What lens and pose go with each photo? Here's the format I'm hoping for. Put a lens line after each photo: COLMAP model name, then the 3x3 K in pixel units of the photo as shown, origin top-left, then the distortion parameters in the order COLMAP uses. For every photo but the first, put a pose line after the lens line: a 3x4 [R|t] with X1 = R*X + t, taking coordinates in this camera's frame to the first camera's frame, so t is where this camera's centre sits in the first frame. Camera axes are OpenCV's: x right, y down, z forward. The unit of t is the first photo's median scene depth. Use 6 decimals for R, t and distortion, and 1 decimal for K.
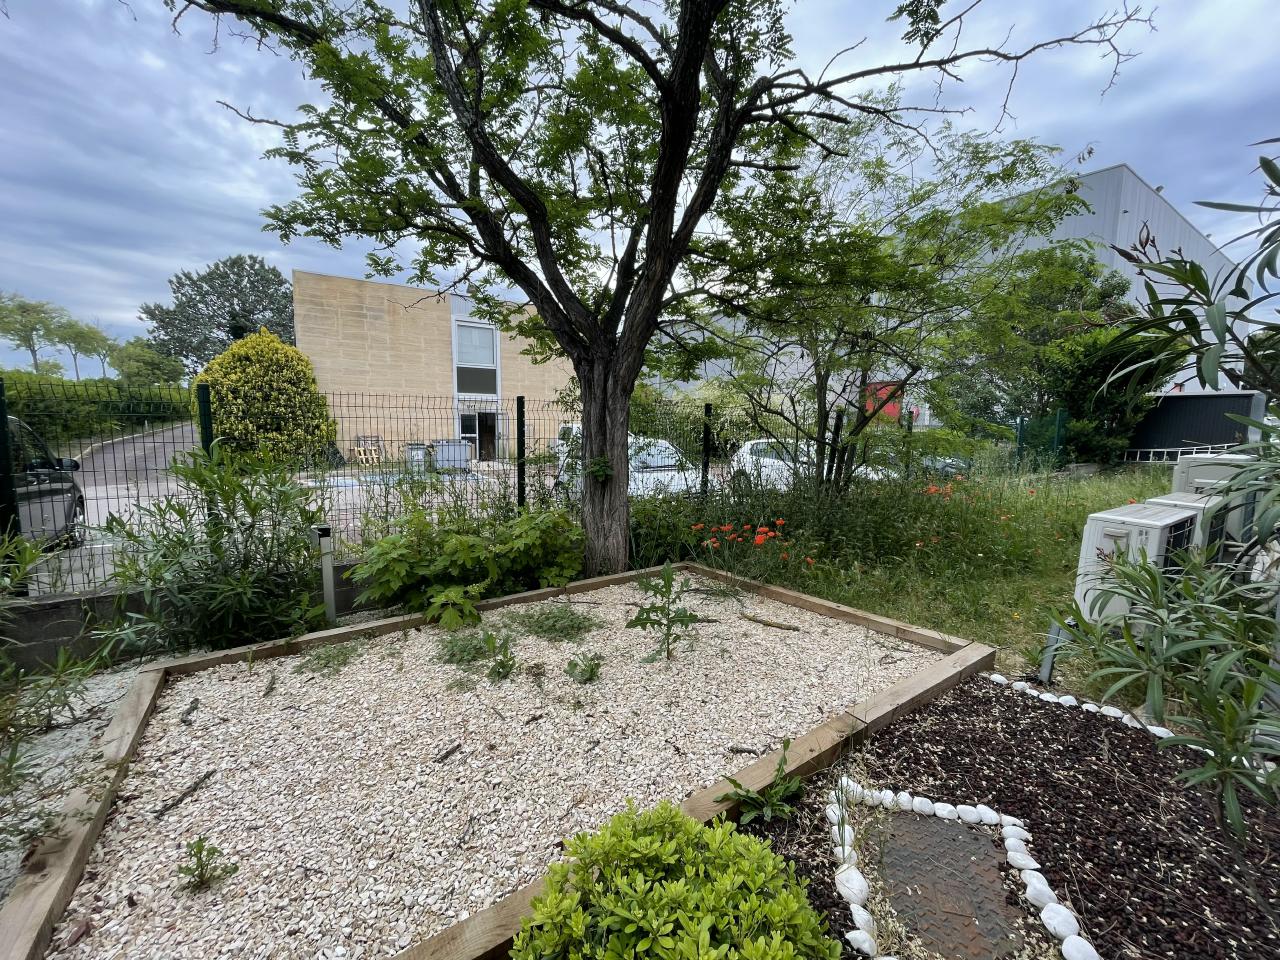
lens RADIAL K [[517.8, 0, 638.5], [0, 517.8, 479.6], [0, 0, 1]] dist [0.000090, -0.000949]
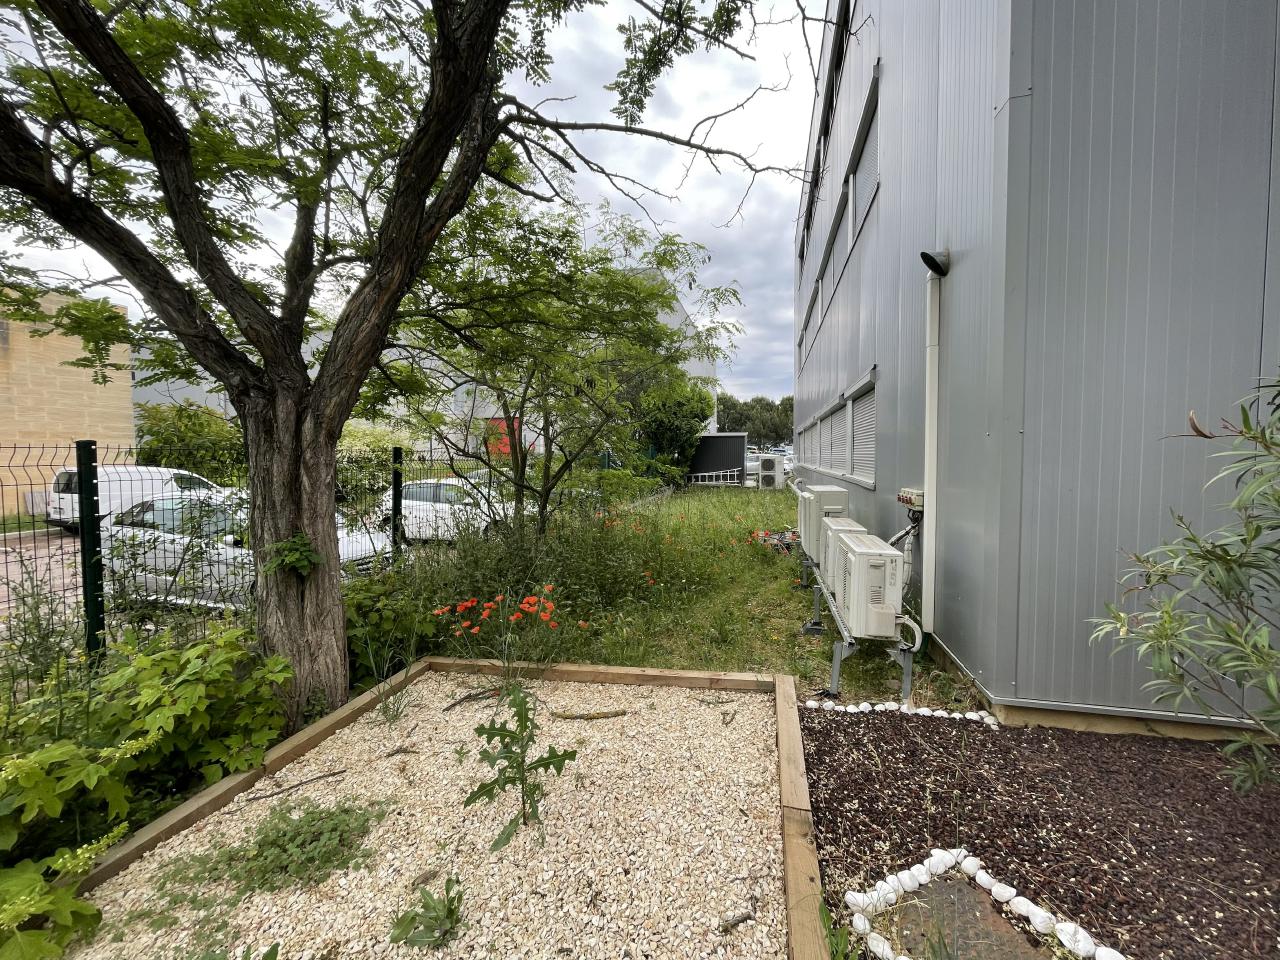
lens RADIAL K [[517.8, 0, 640.8], [0, 517.8, 479.3], [0, 0, 1]] dist [0.000090, -0.000949]
pose [[0.741731, -0.045495, 0.669153, -0.243628], [0.085298, 0.995994, -0.026832, -0.081709], [-0.665252, 0.076980, 0.742640, 0.285736]]
